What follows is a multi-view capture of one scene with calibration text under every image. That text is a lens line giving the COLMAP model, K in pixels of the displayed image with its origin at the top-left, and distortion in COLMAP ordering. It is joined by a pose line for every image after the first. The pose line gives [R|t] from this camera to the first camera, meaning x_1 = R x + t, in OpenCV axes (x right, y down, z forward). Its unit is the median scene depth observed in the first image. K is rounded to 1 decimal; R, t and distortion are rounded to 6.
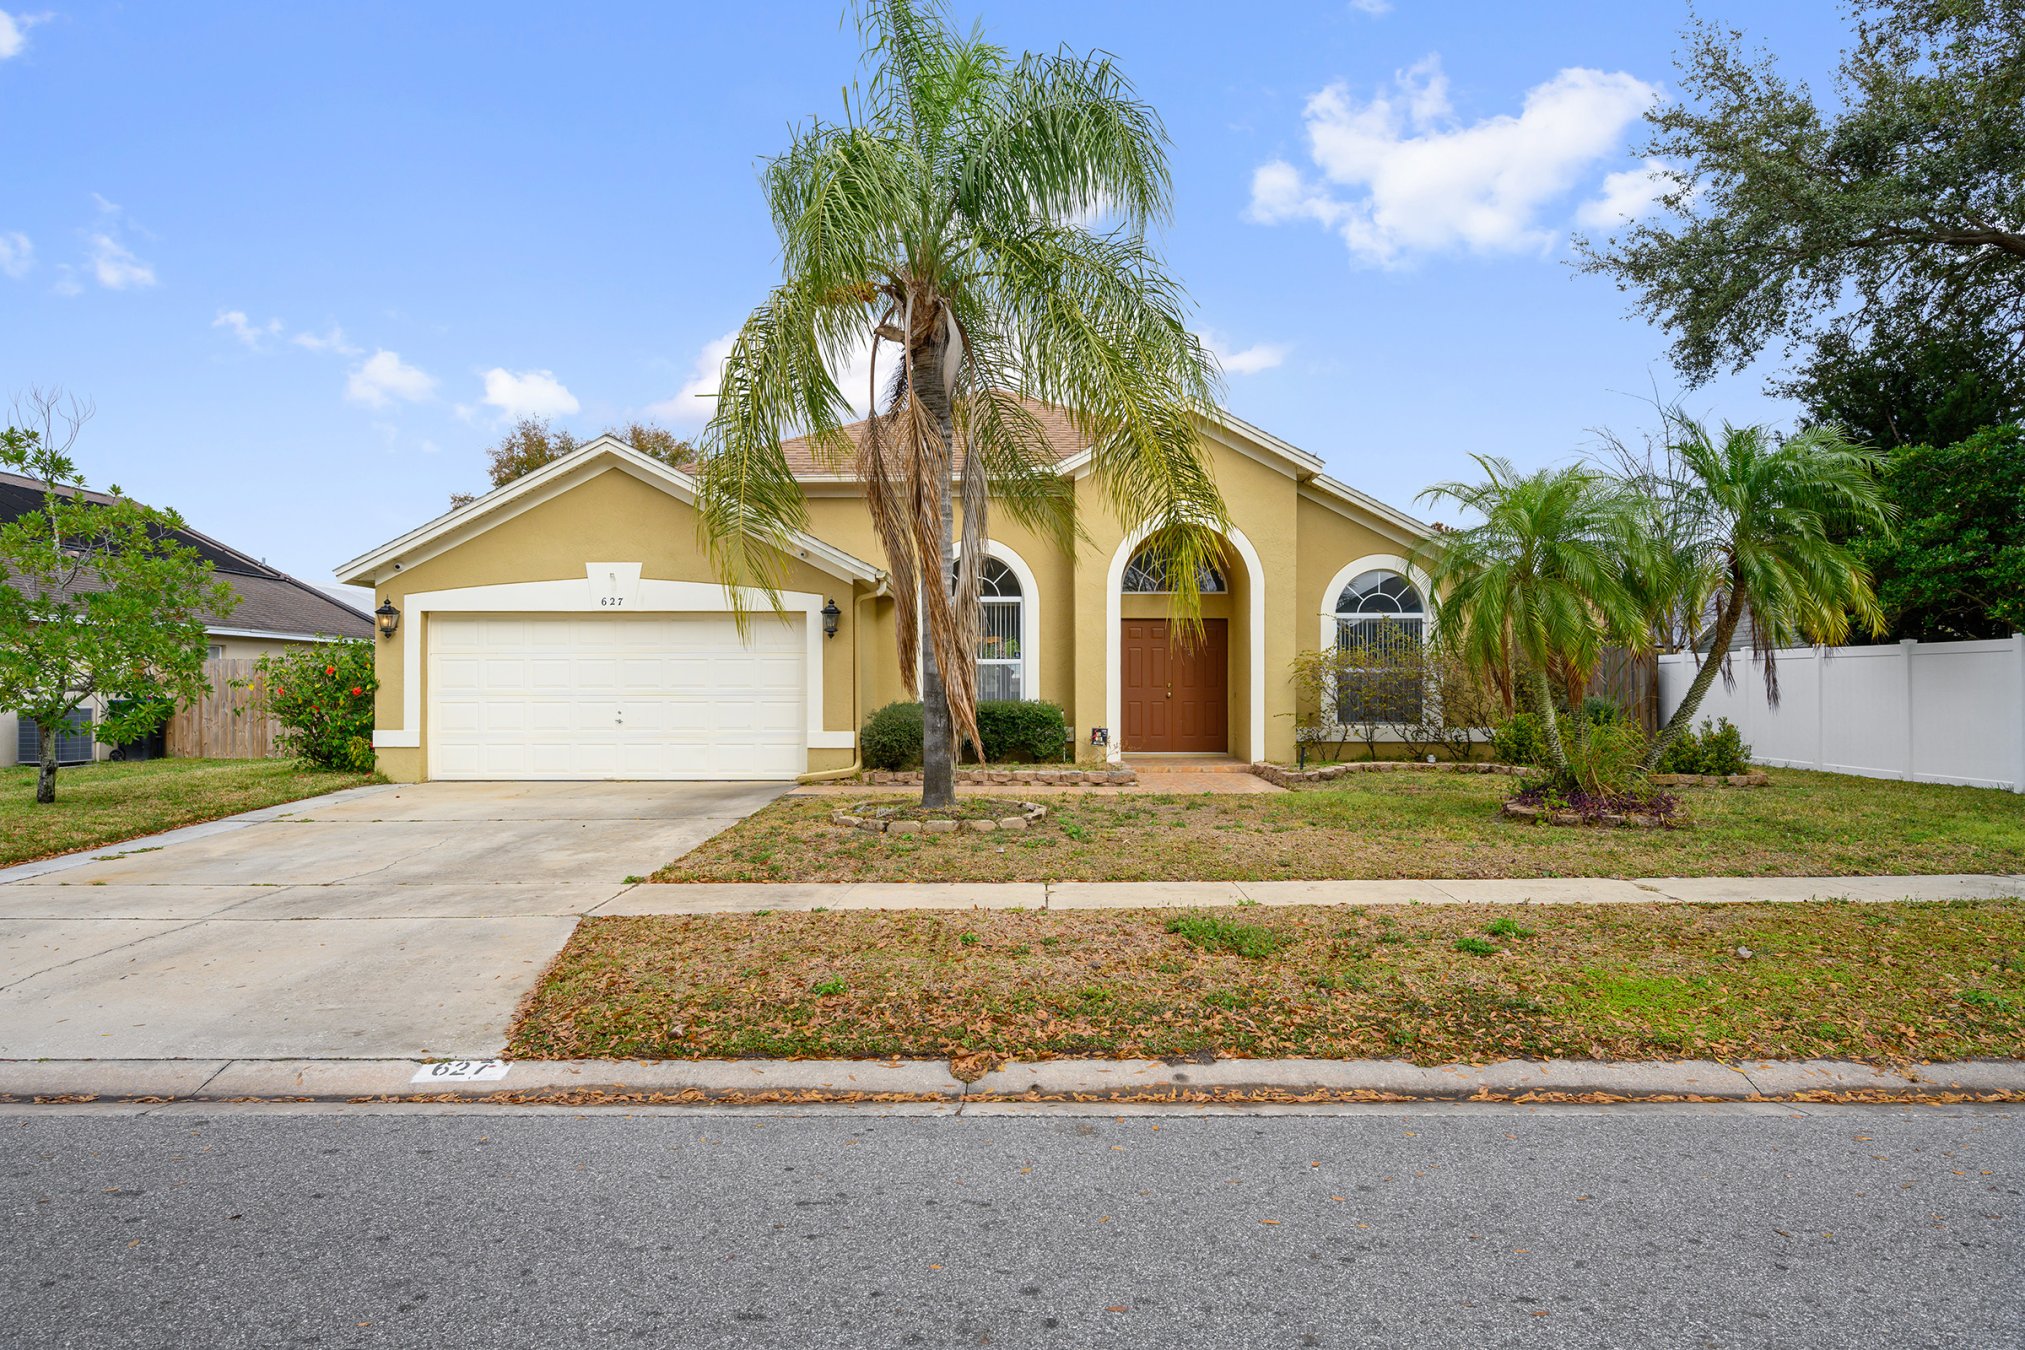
lens RADIAL K [[1248.5, 0, 1012.5], [0, 1248.5, 675.0], [0, 0, 1]] dist [-0.007367, 0.000207]
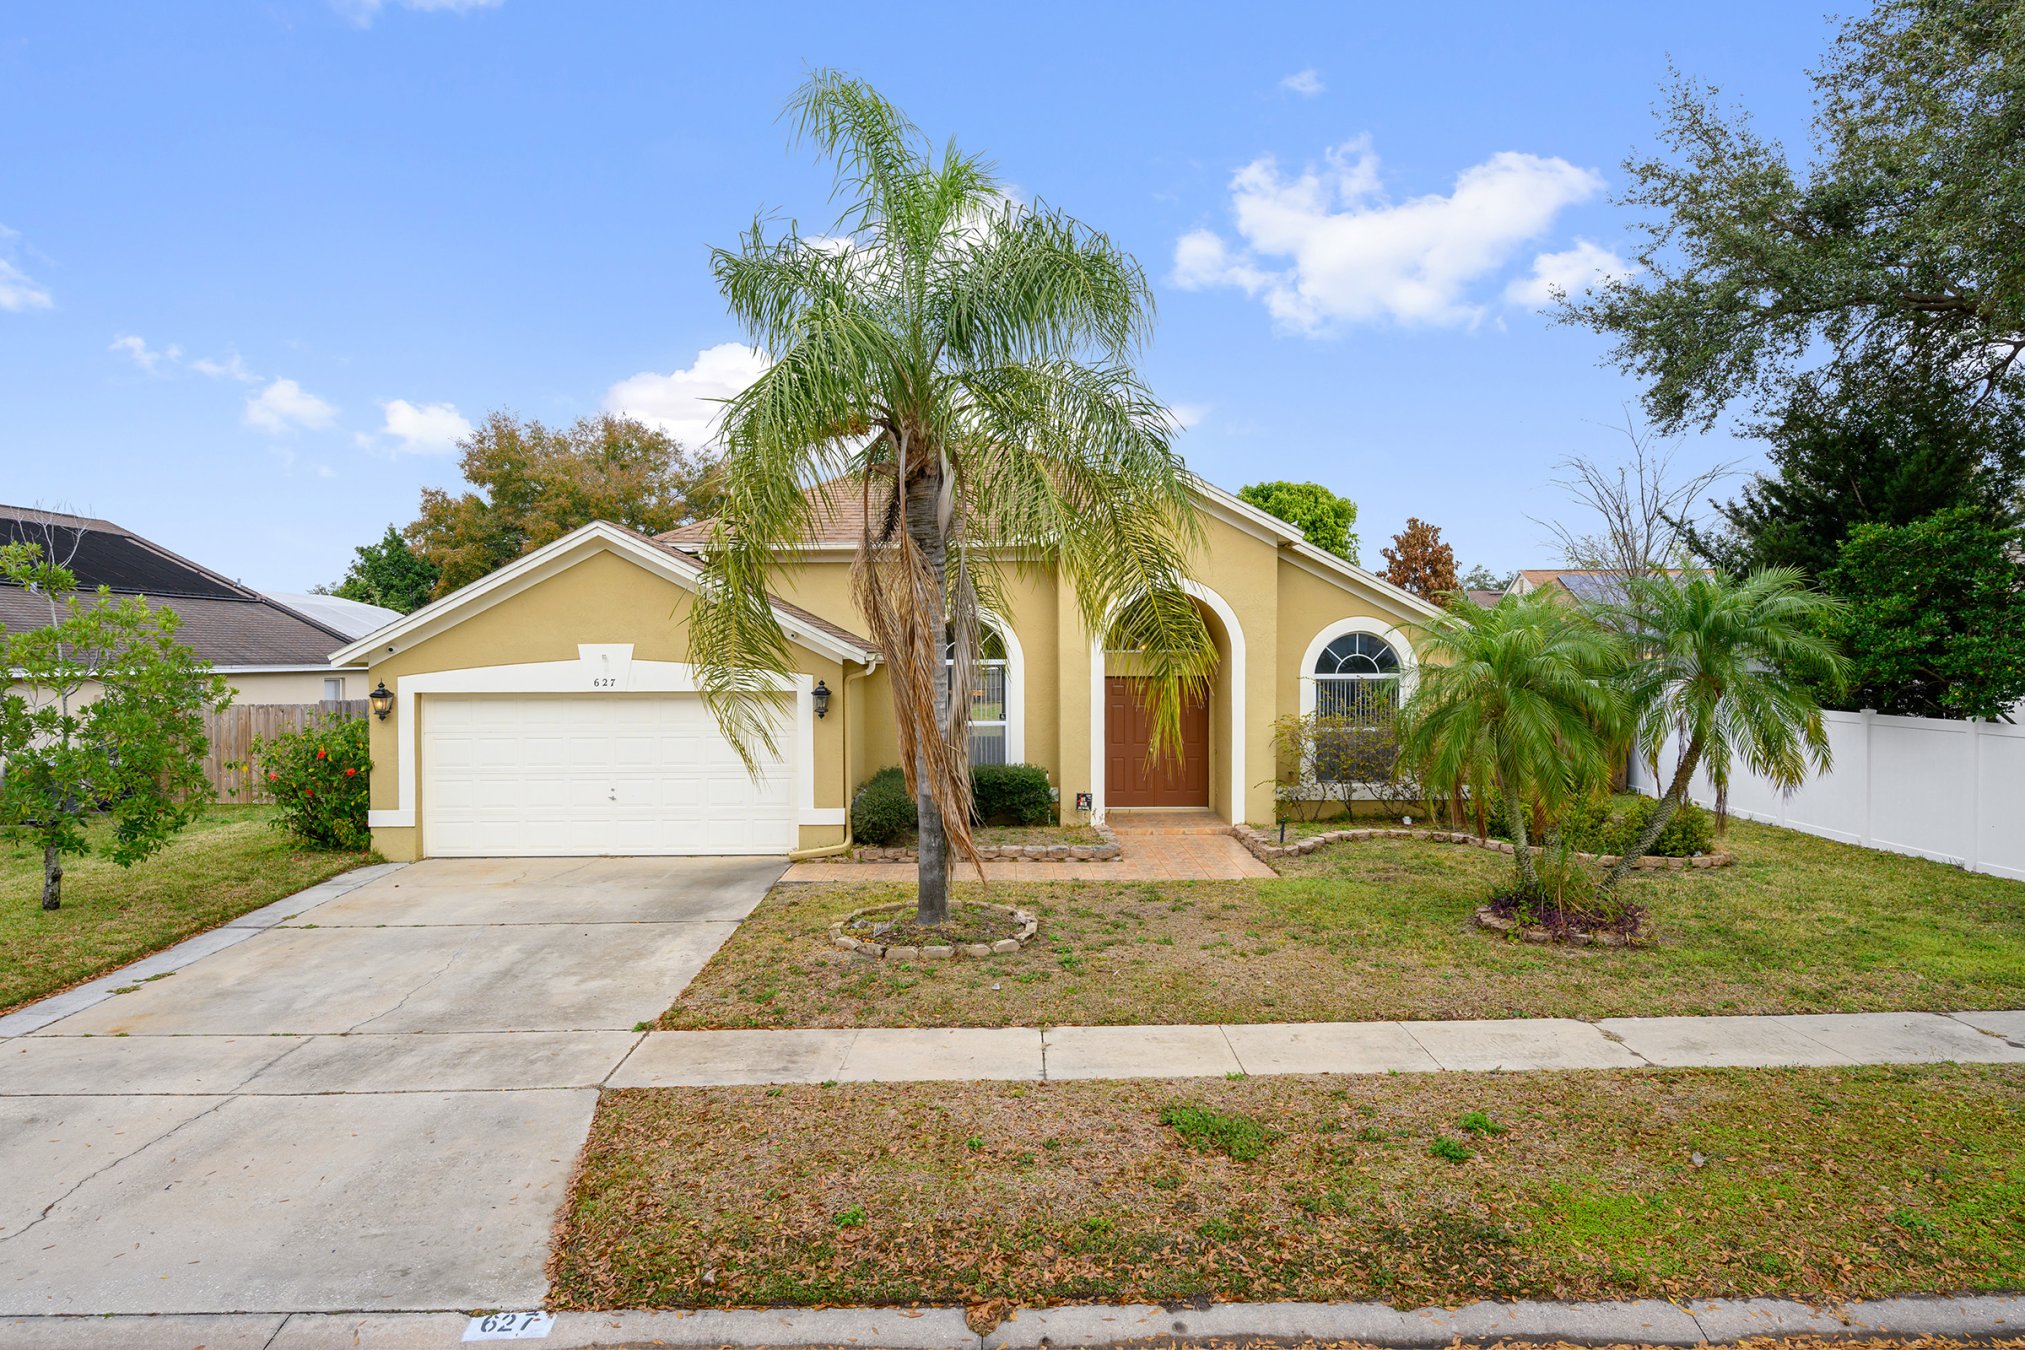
lens RADIAL K [[1254.2, 0, 1012.5], [0, 1254.2, 675.0], [0, 0, 1]] dist [-0.007522, -0.001675]
pose [[0.999788, -0.002010, 0.020488, -0.015866], [0.001352, 0.999484, 0.032091, -0.141857], [-0.020542, -0.032056, 0.999275, -0.032772]]
